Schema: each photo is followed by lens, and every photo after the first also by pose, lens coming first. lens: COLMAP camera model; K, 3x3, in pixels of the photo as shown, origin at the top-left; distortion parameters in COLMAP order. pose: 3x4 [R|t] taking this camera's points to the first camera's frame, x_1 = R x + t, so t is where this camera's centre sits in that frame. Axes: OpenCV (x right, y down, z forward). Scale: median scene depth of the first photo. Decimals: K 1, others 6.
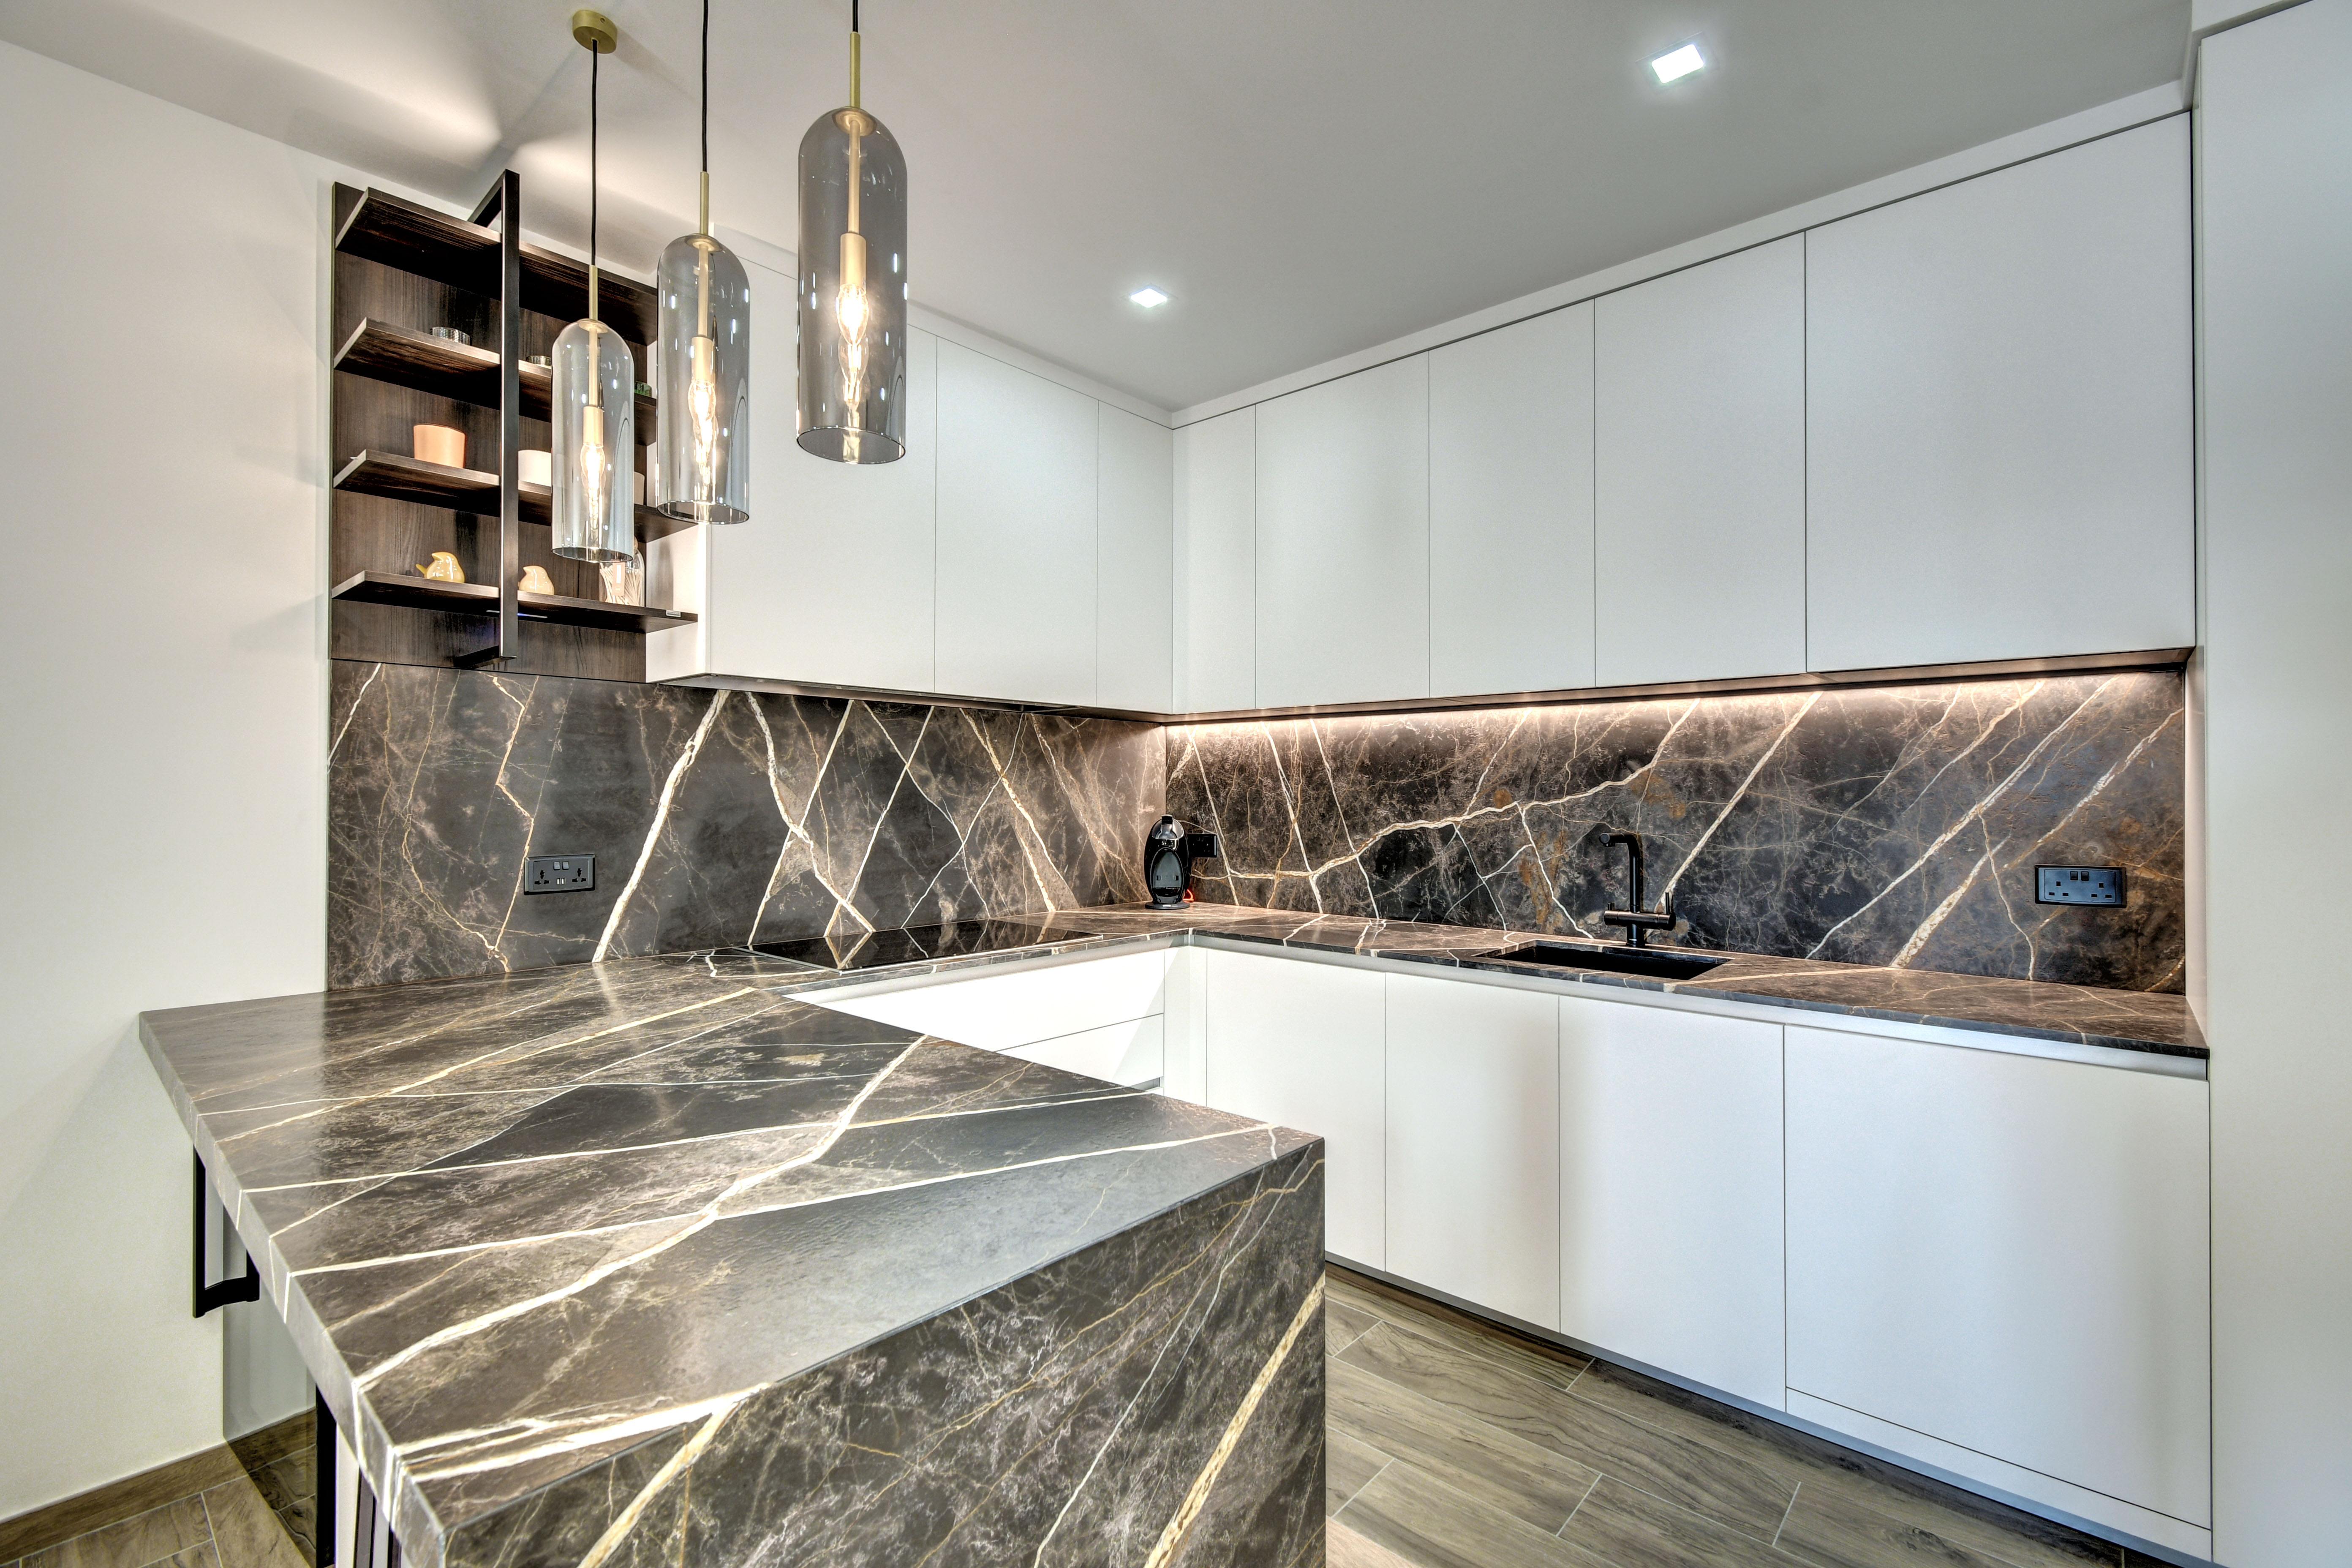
lens RADIAL K [[1032.1, 0, 1171.2], [0, 1032.1, 779.0], [0, 0, 1]] dist [0.028394, 0.000347]
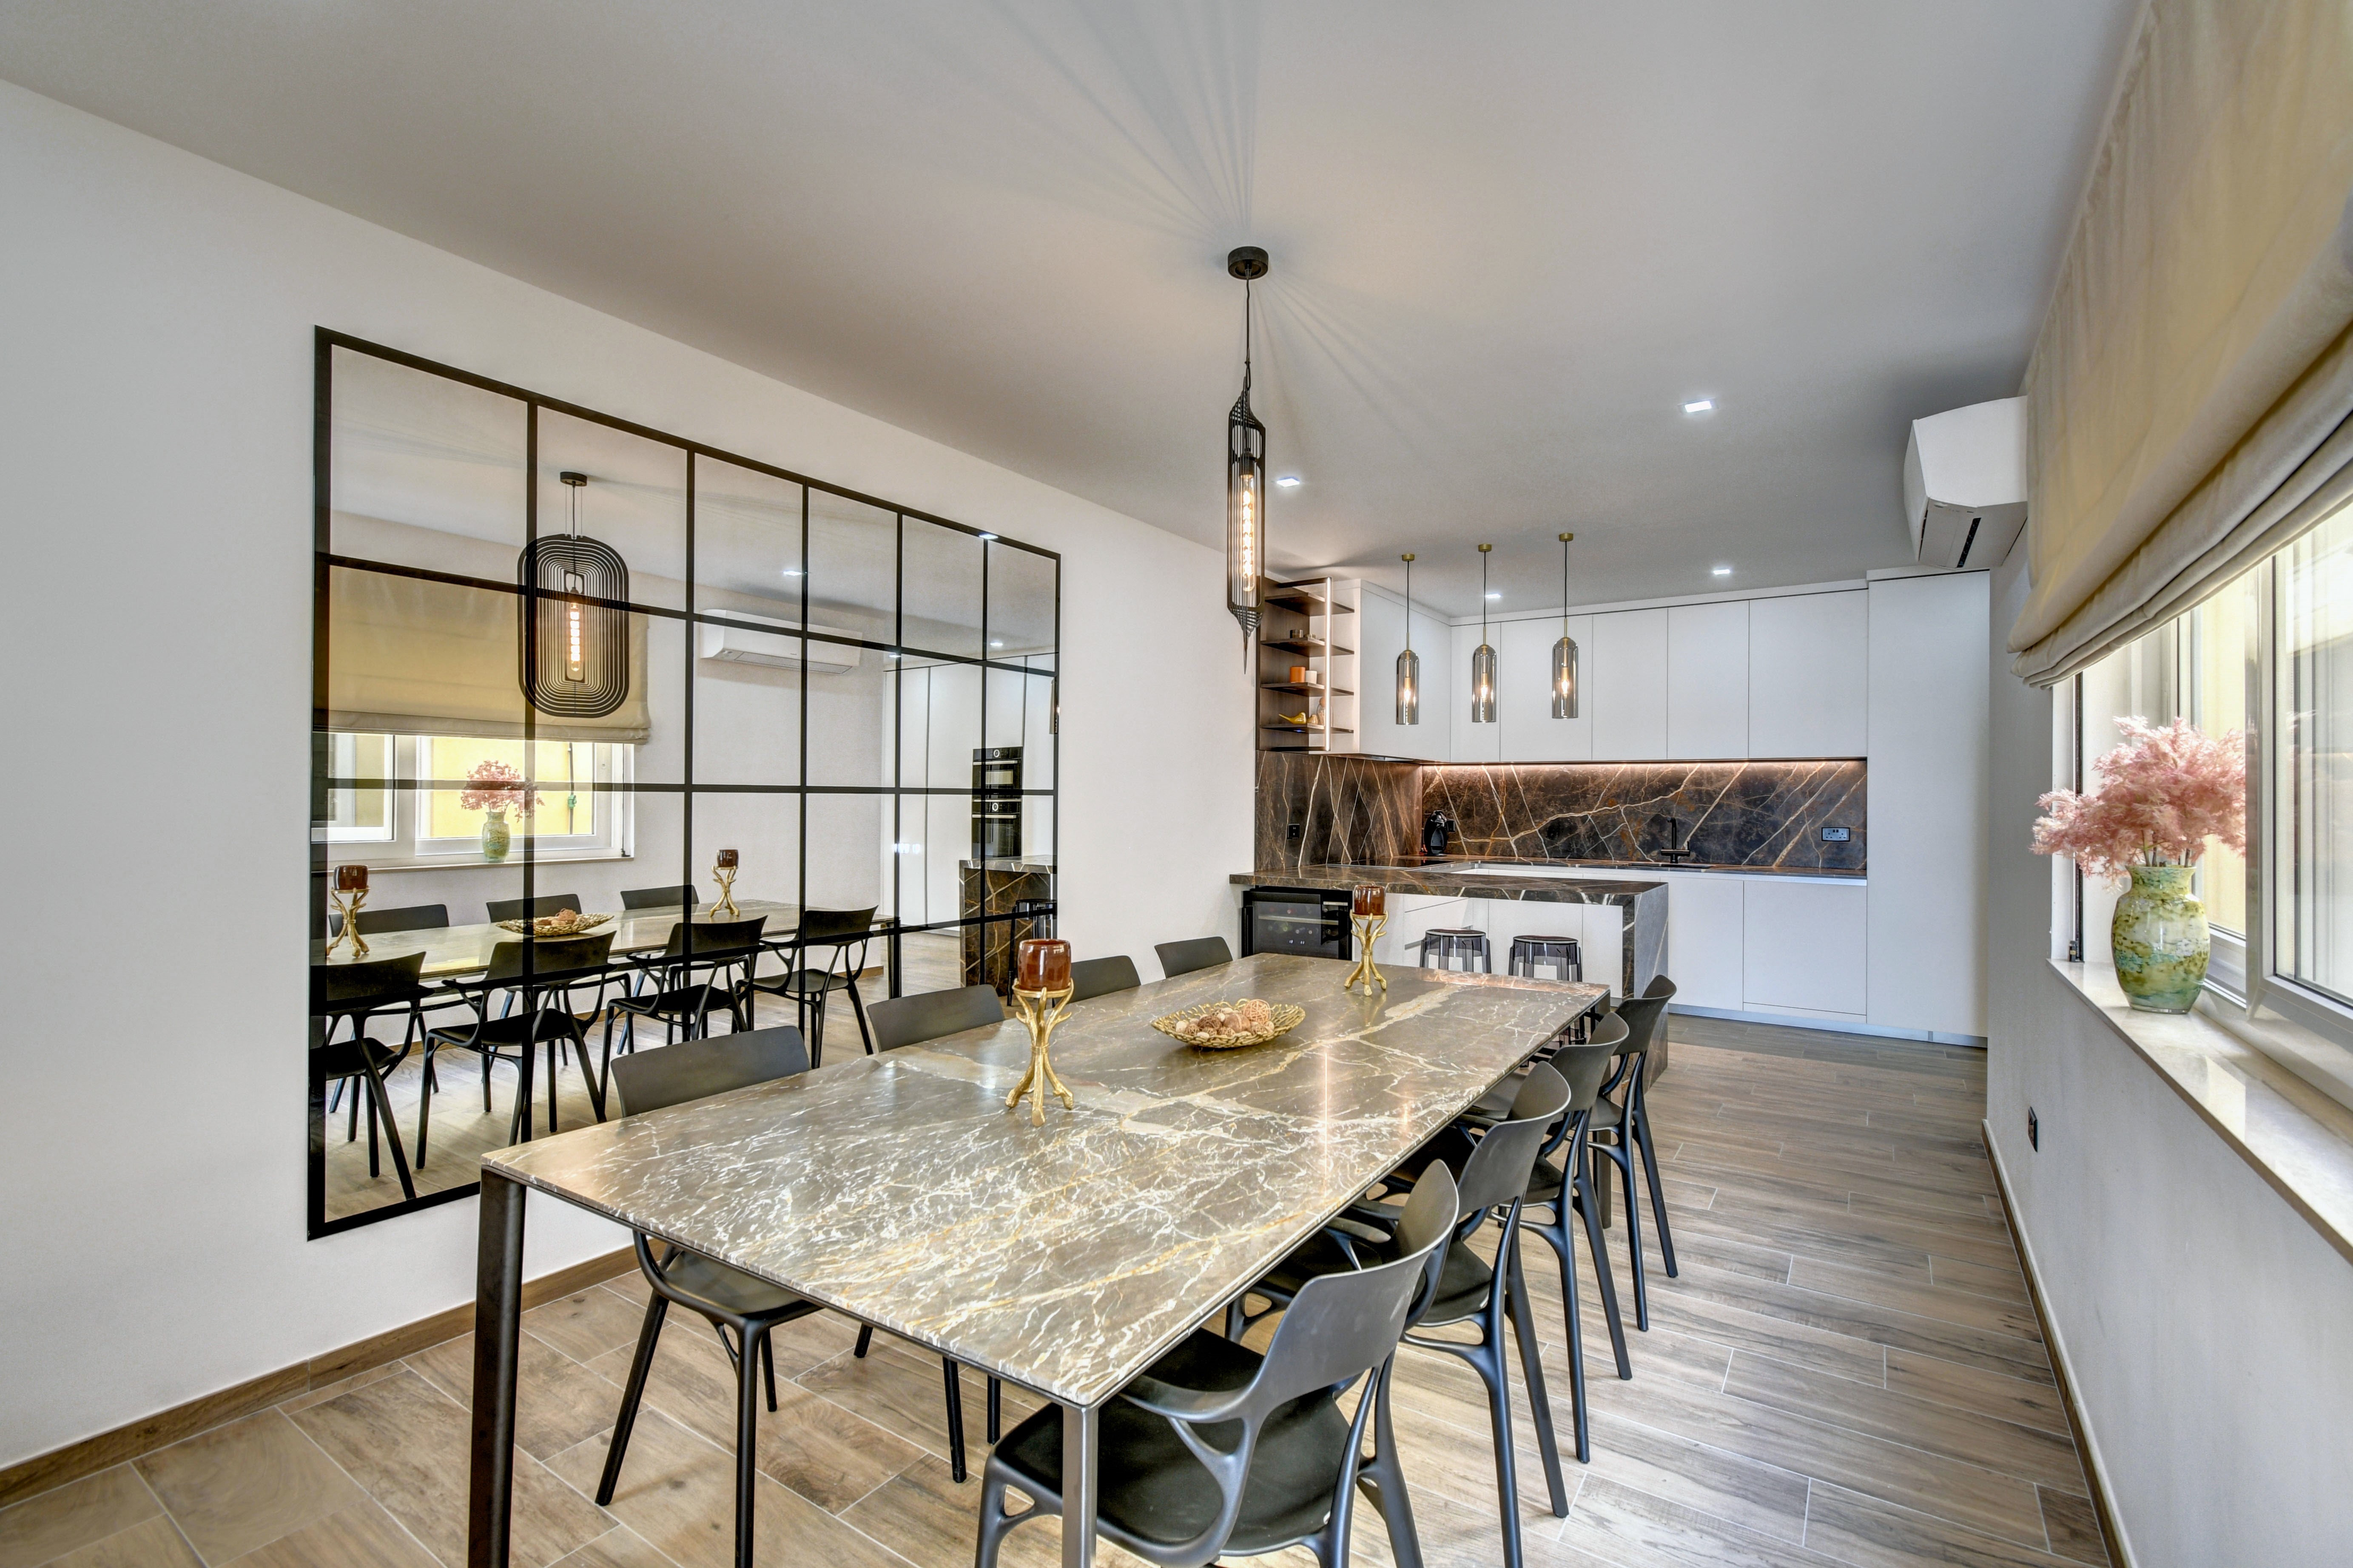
lens RADIAL K [[1032.4, 0, 1182.5], [0, 1032.4, 795.4], [0, 0, 1]] dist [0.028394, 0.000347]
pose [[0.991963, 0.003104, 0.126489, -0.967728], [-0.005028, 0.999876, 0.014898, -0.029344], [-0.126428, -0.015414, 0.991856, -1.224437]]
